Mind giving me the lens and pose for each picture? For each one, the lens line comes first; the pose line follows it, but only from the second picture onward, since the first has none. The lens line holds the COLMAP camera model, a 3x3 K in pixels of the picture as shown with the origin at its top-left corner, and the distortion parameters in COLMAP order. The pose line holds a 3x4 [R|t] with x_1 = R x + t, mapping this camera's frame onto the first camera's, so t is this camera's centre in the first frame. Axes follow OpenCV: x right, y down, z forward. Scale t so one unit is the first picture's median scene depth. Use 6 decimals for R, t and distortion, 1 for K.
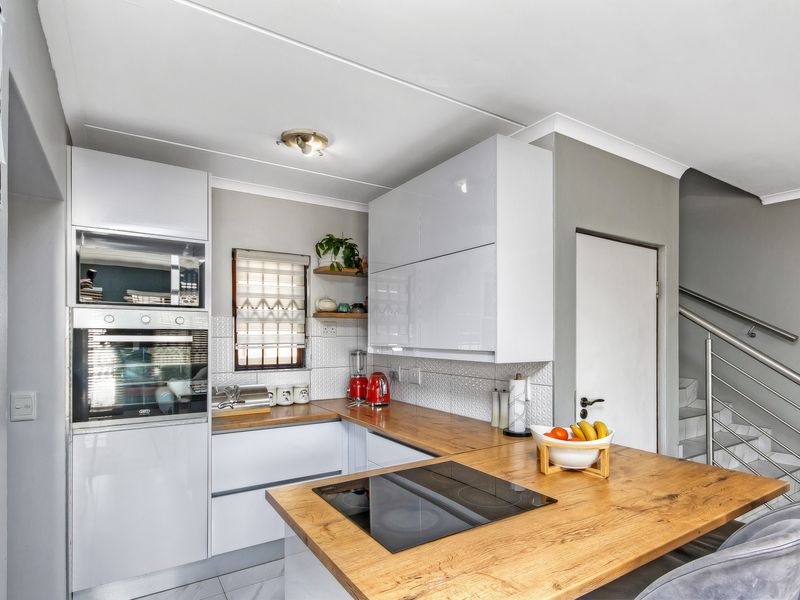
lens RADIAL K [[435.3, 0, 398.7], [0, 435.3, 338.0], [0, 0, 1]] dist [0.015553, 0.001399]
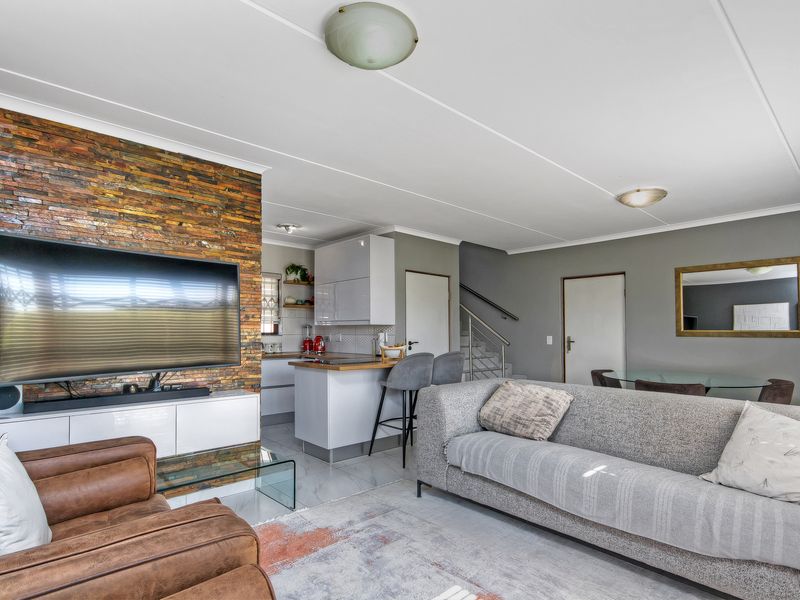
lens RADIAL K [[435.3, 0, 390.5], [0, 435.3, 339.2], [0, 0, 1]] dist [0.015553, 0.001399]
pose [[0.988751, -0.000685, 0.149571, -0.023058], [-0.000206, 0.999982, 0.005938, 0.081427], [-0.149572, -0.005902, 0.988733, -0.947891]]
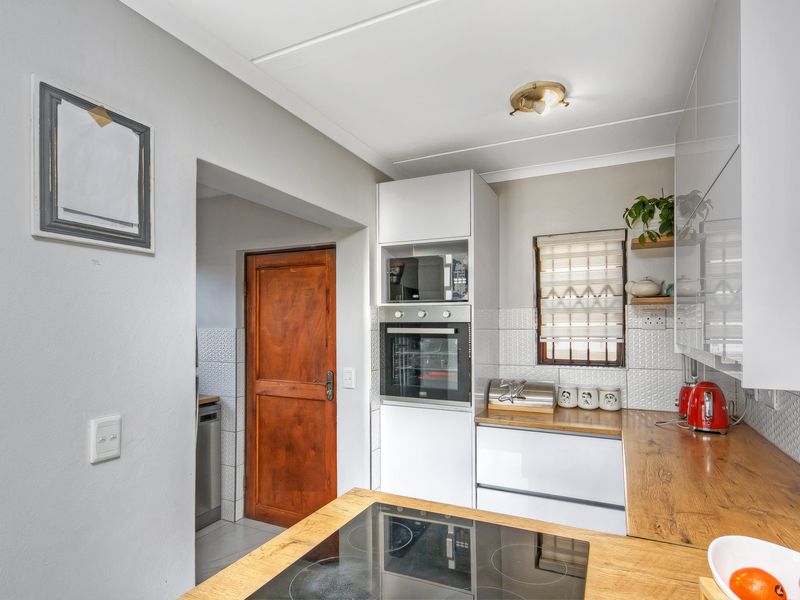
lens RADIAL K [[435.3, 0, 435.8], [0, 435.3, 325.5], [0, 0, 1]] dist [0.015553, 0.001399]
pose [[0.568731, -0.000909, -0.822523, 0.272141], [-0.002655, 0.999992, -0.002941, -0.006234], [0.822520, 0.003856, 0.568724, 0.264885]]
